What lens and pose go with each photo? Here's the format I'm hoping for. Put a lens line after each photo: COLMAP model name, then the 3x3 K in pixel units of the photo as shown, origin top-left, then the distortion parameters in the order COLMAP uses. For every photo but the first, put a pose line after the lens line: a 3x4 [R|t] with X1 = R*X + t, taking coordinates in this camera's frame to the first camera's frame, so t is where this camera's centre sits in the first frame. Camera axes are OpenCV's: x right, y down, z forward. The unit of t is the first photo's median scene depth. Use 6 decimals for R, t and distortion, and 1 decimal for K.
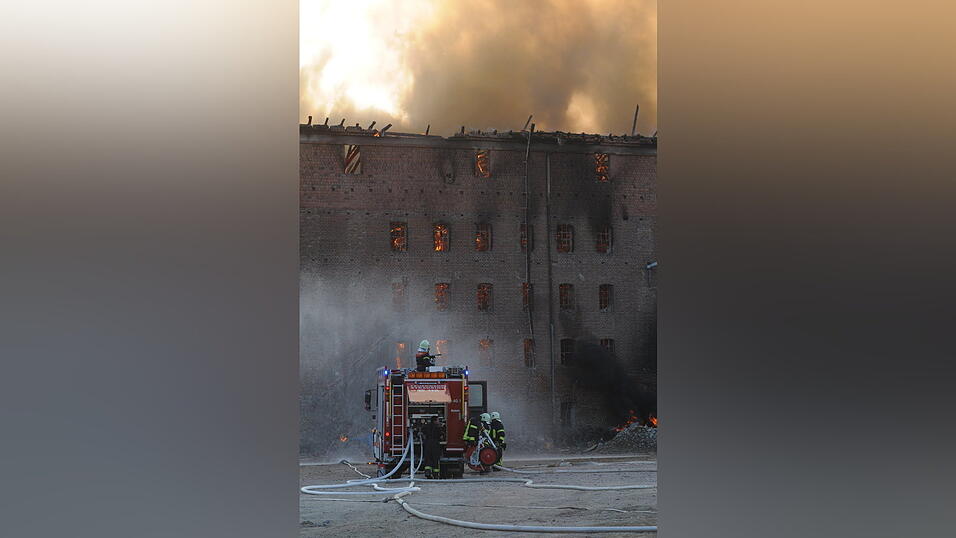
lens RADIAL K [[1938.9, 0, 478.0], [0, 1938.9, 269.0], [0, 0, 1]] dist [0.000916, -0.014407]
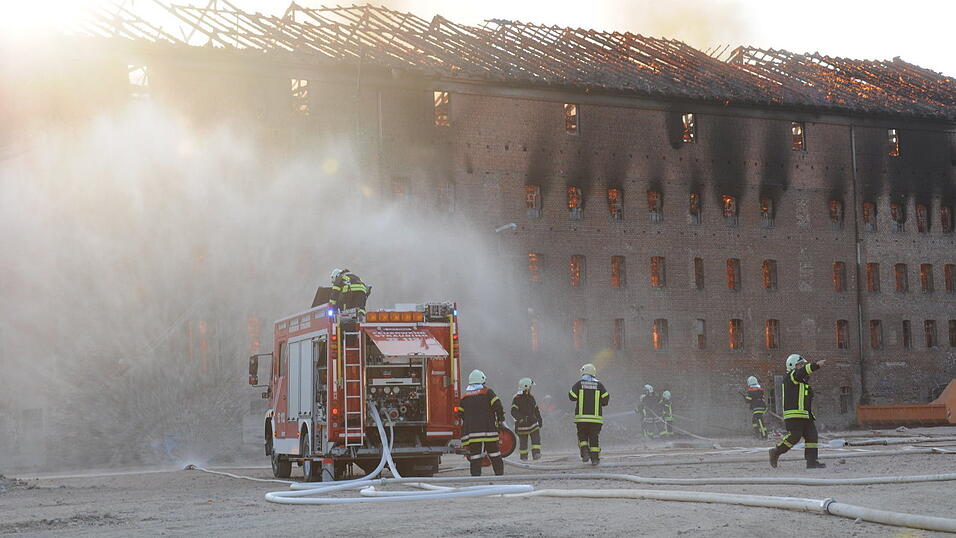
lens RADIAL K [[1833.7, 0, 478.0], [0, 1833.7, 269.0], [0, 0, 1]] dist [0.175611, -0.045233]
pose [[0.982408, -0.001356, 0.186743, -0.067832], [0.004879, 0.999819, -0.018406, 0.030579], [-0.186685, 0.018994, 0.982236, 0.247197]]
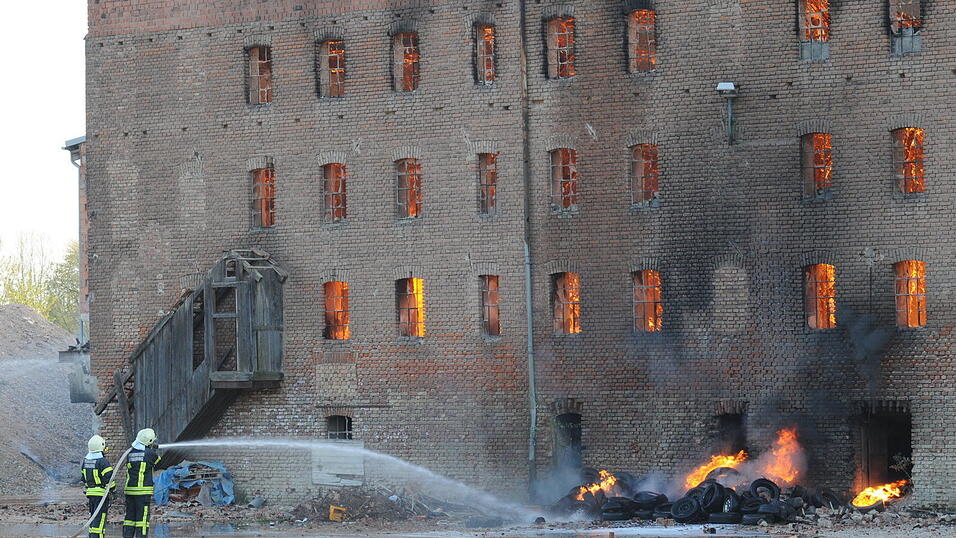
lens RADIAL K [[3442.0, 0, 478.0], [0, 3442.0, 269.0], [0, 0, 1]] dist [0.060334, -0.523550]
pose [[0.485480, -0.011081, -0.874177, 0.742167], [0.072354, 0.996999, 0.027545, 0.012235], [0.871249, -0.076623, 0.484825, 0.610099]]
